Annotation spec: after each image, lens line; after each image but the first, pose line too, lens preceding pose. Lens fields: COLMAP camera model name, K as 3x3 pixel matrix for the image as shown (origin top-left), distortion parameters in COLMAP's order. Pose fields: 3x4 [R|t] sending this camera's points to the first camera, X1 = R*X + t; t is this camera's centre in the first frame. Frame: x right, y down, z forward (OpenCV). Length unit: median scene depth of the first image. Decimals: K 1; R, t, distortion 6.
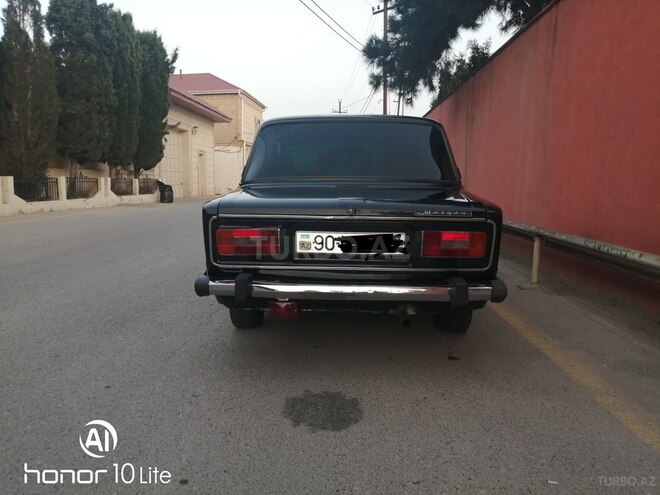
lens RADIAL K [[520.8, 0, 330.0], [0, 520.8, 247.5], [0, 0, 1]] dist [0.008295, -0.009826]
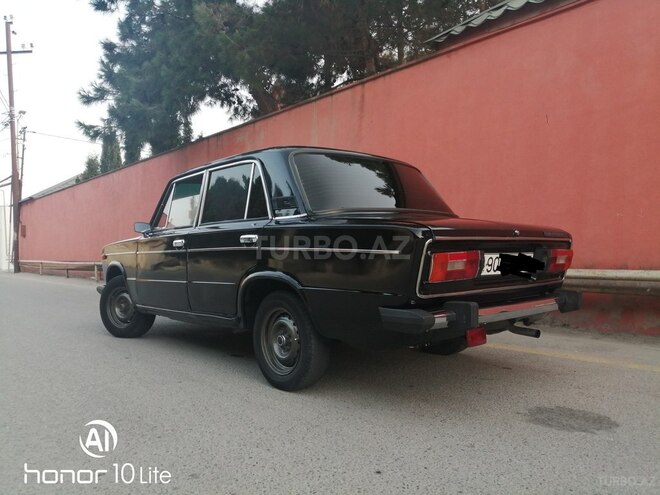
lens RADIAL K [[531.0, 0, 330.0], [0, 531.0, 247.5], [0, 0, 1]] dist [0.003848, -0.002159]
pose [[0.725098, -0.016270, 0.688454, -0.148699], [0.110256, 0.989567, -0.092739, 0.003006], [-0.679762, 0.143151, 0.719327, 0.071619]]
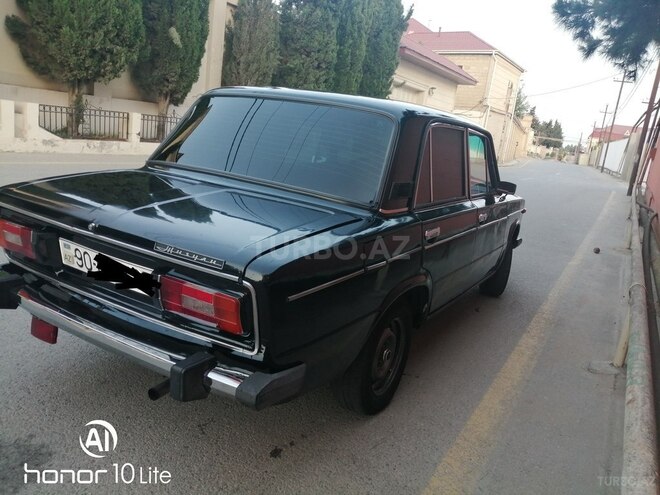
lens RADIAL K [[520.8, 0, 330.0], [0, 520.8, 247.5], [0, 0, 1]] dist [0.008295, -0.009826]
pose [[0.878159, 0.201258, -0.433973, 0.098385], [-0.170036, 0.979271, 0.110071, -0.026644], [0.447130, -0.022869, 0.894176, 0.074096]]
